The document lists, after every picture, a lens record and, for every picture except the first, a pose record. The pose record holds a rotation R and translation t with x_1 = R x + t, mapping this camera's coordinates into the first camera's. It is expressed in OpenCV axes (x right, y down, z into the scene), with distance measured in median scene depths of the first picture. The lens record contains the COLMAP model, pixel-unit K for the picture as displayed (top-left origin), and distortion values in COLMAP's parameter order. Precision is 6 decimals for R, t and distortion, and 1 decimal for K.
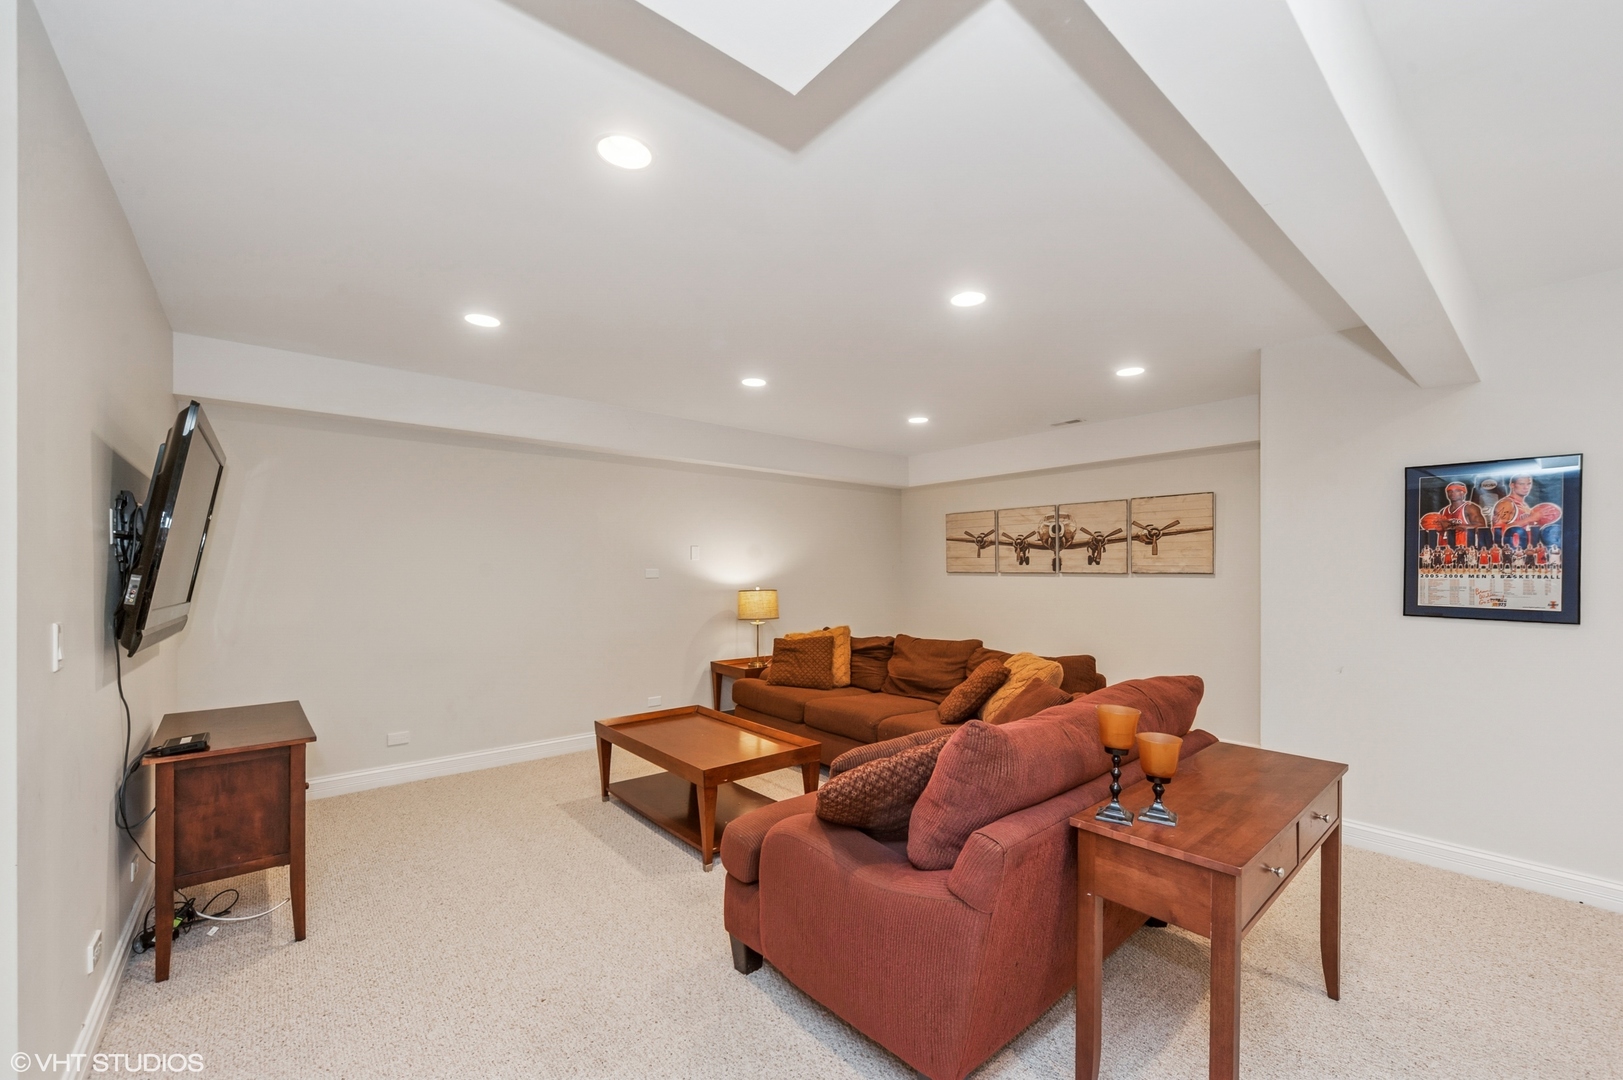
lens RADIAL K [[644.5, 0, 817.1], [0, 644.5, 572.6], [0, 0, 1]] dist [-0.001176, -0.000814]
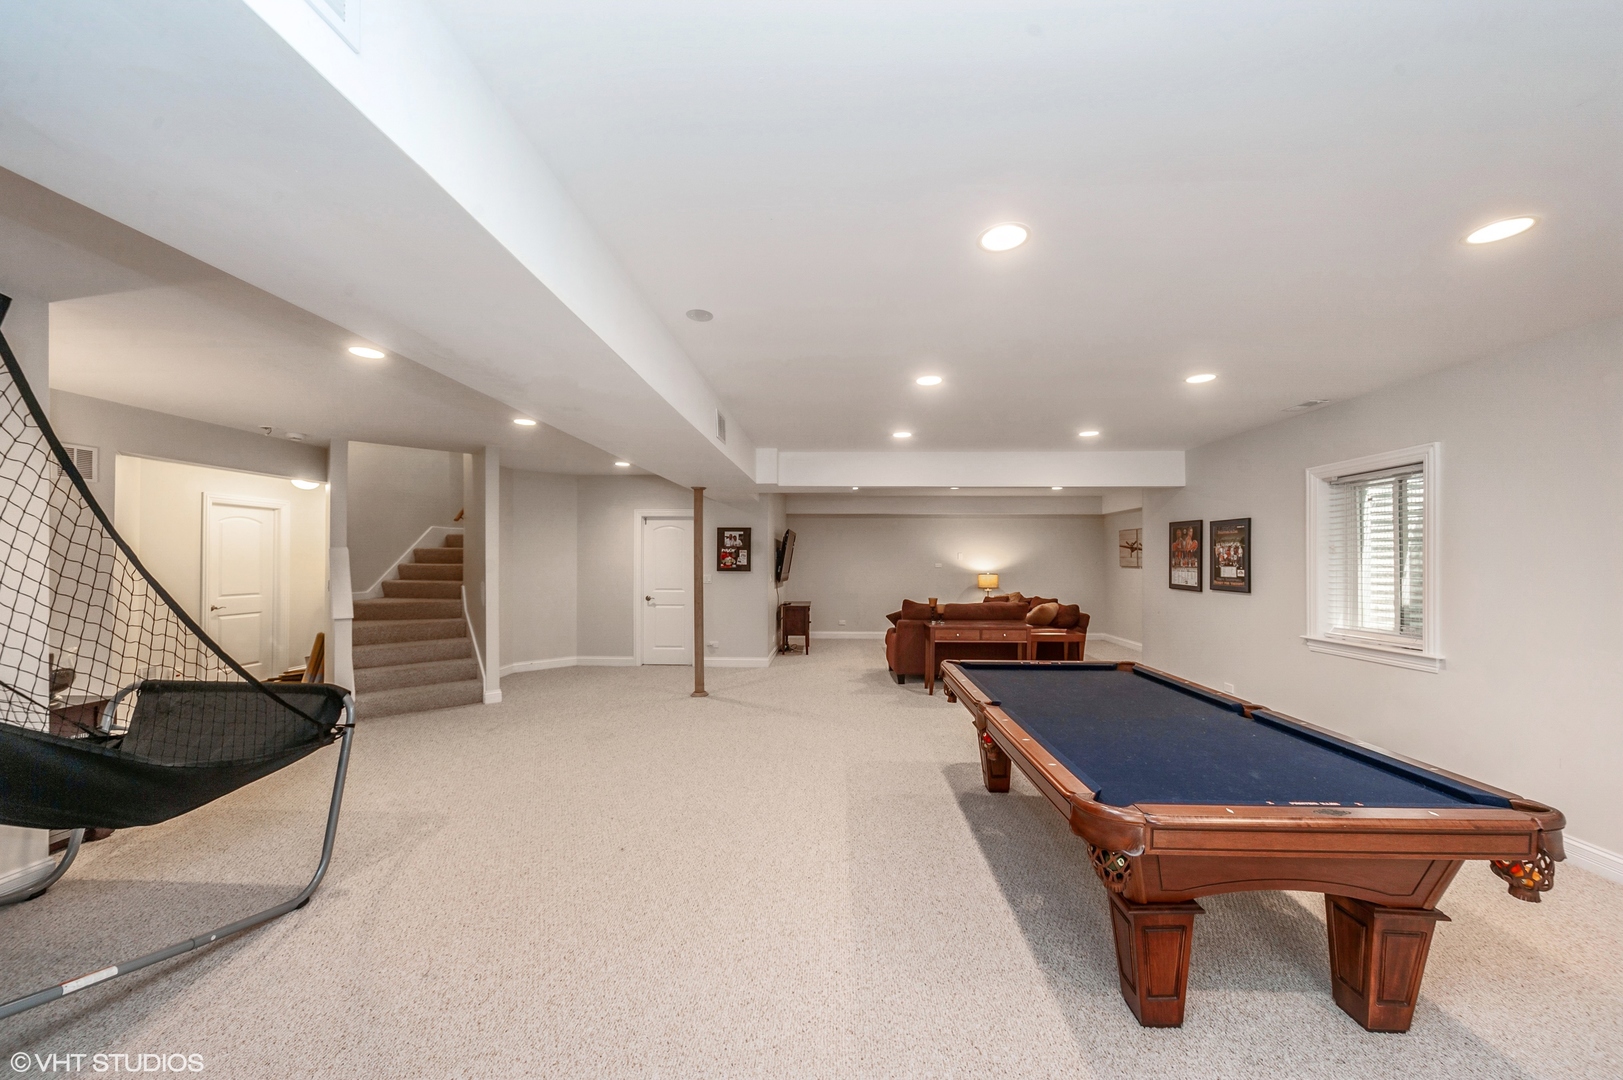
lens RADIAL K [[593.8, 0, 816.4], [0, 593.8, 568.0], [0, 0, 1]] dist [0.019382, 0.000016]
pose [[0.733921, 0.011566, -0.679137, 0.864746], [-0.004410, 0.999915, 0.012263, -0.014831], [0.679221, -0.006005, 0.733909, -0.831214]]
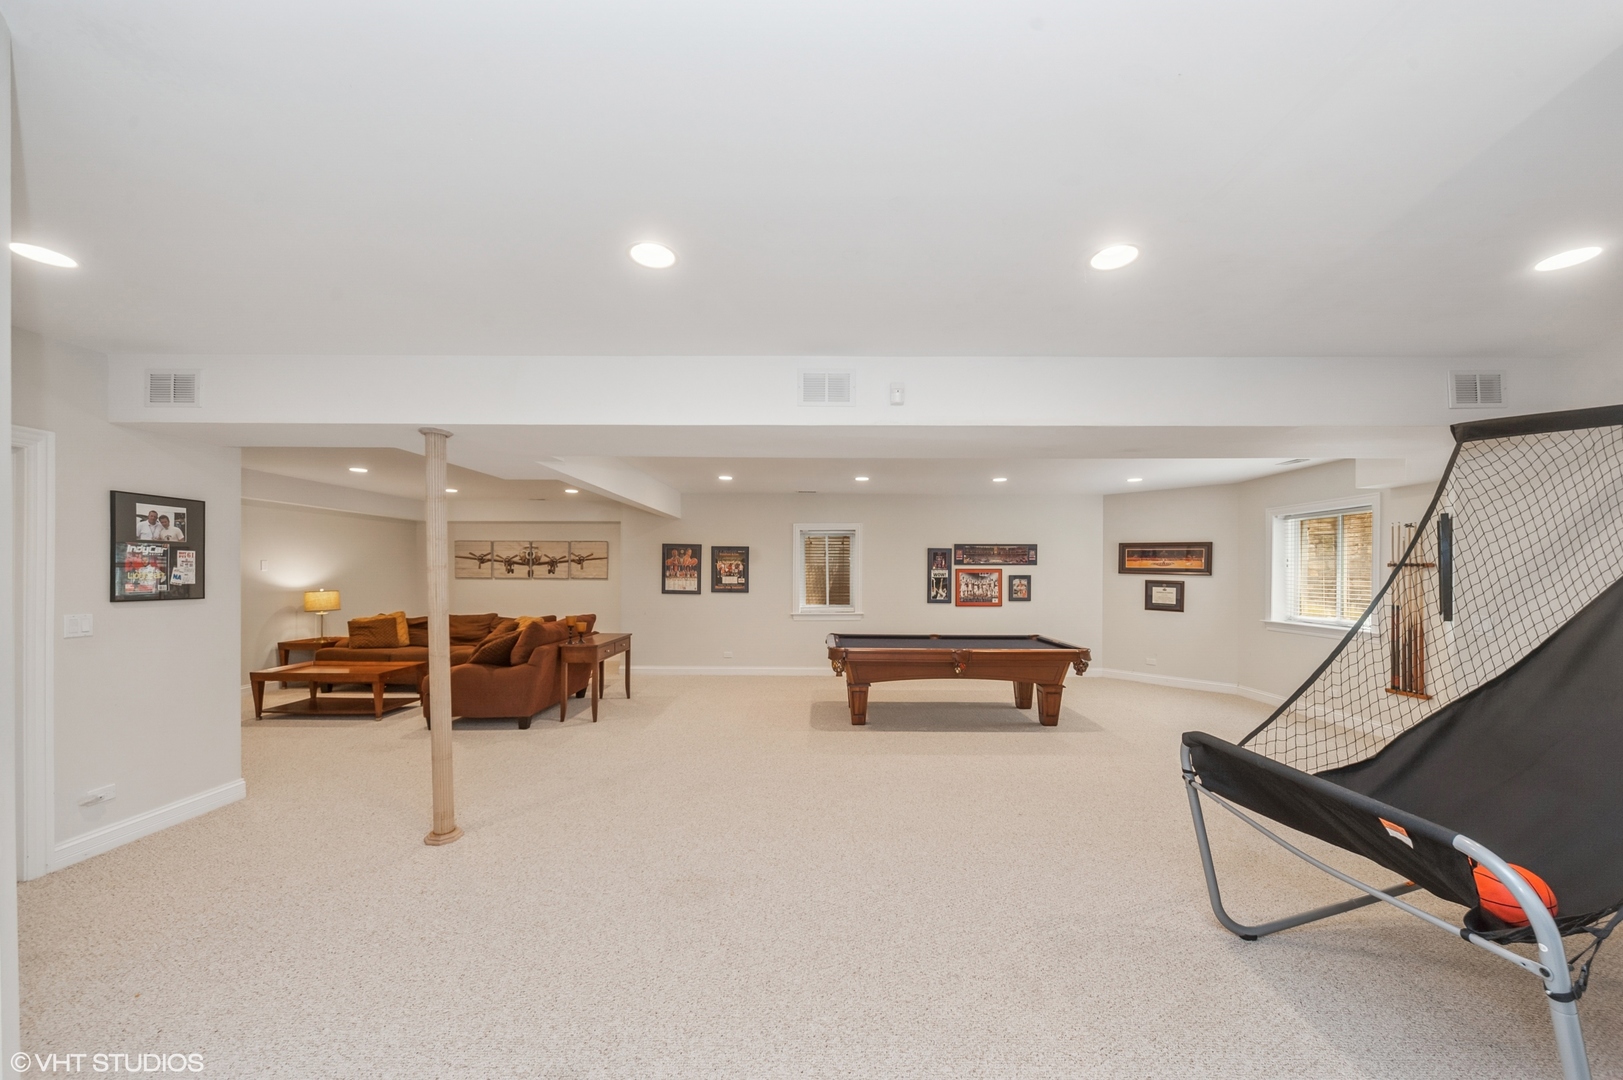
lens RADIAL K [[593.8, 0, 816.4], [0, 593.8, 568.0], [0, 0, 1]] dist [0.019382, 0.000016]
pose [[0.654705, 0.007602, 0.755846, -0.421702], [-0.002024, 0.999963, -0.008304, -0.017933], [-0.755882, 0.003907, 0.654696, -0.808773]]
